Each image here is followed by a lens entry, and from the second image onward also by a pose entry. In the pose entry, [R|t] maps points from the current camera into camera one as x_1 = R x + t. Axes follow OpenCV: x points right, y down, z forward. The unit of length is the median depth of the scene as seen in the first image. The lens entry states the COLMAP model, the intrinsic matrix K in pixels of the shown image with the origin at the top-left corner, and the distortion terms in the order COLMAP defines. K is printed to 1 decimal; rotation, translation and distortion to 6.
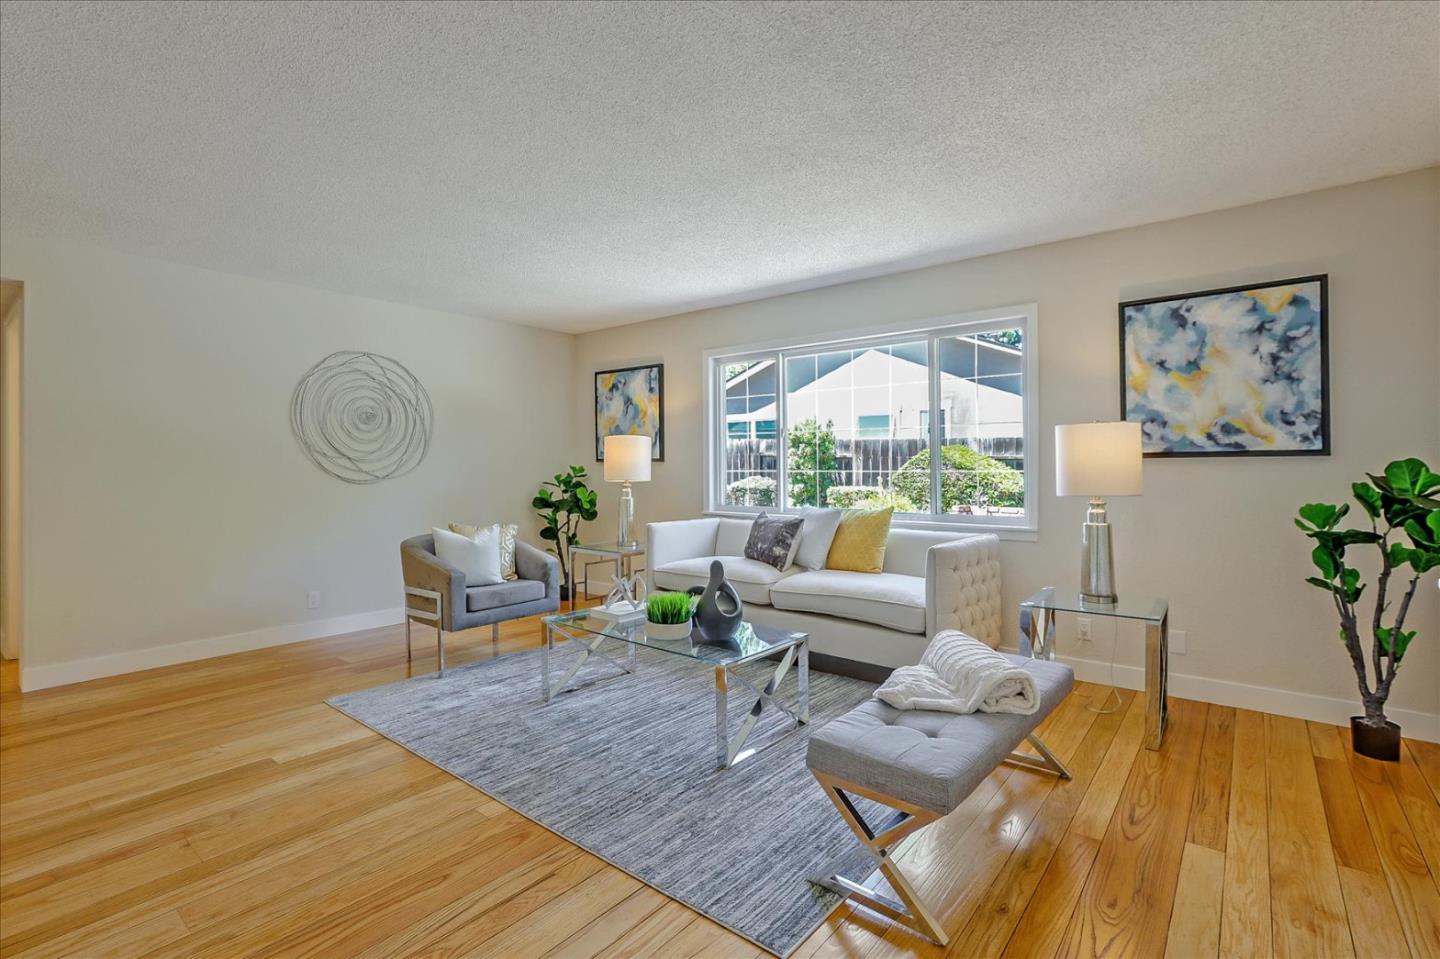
lens RADIAL K [[657.9, 0, 710.2], [0, 657.9, 472.4], [0, 0, 1]] dist [-0.039398, 0.008959]
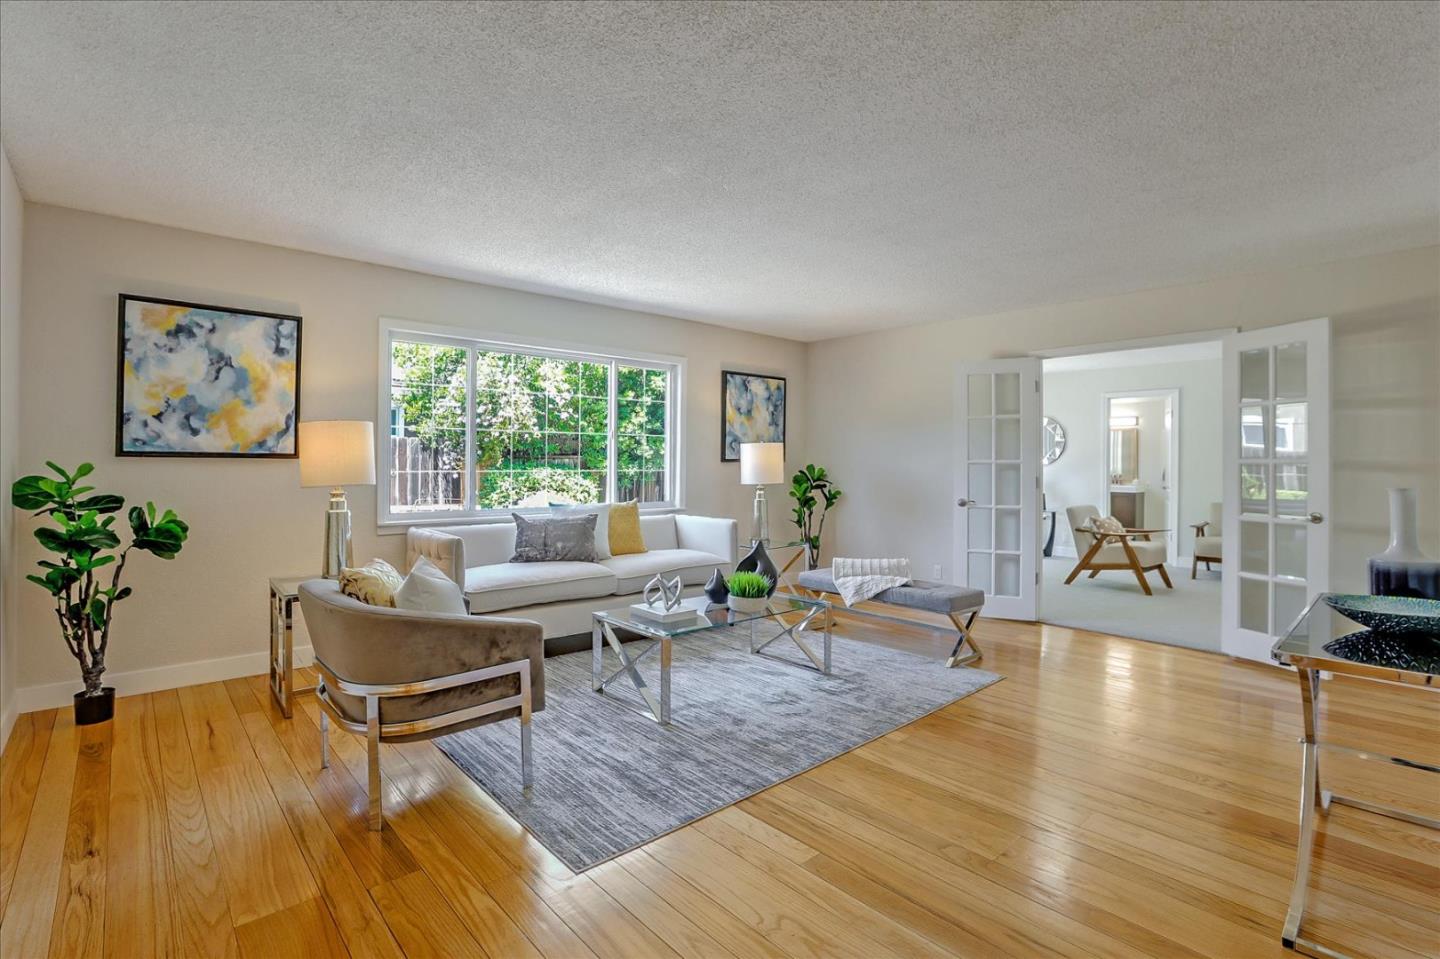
lens RADIAL K [[657.9, 0, 713.1], [0, 657.9, 475.2], [0, 0, 1]] dist [-0.039398, 0.008959]
pose [[0.174787, -0.011180, 0.984543, -0.868287], [0.005920, 0.999929, 0.010304, -0.004813], [-0.984589, 0.004028, 0.174840, 0.592485]]
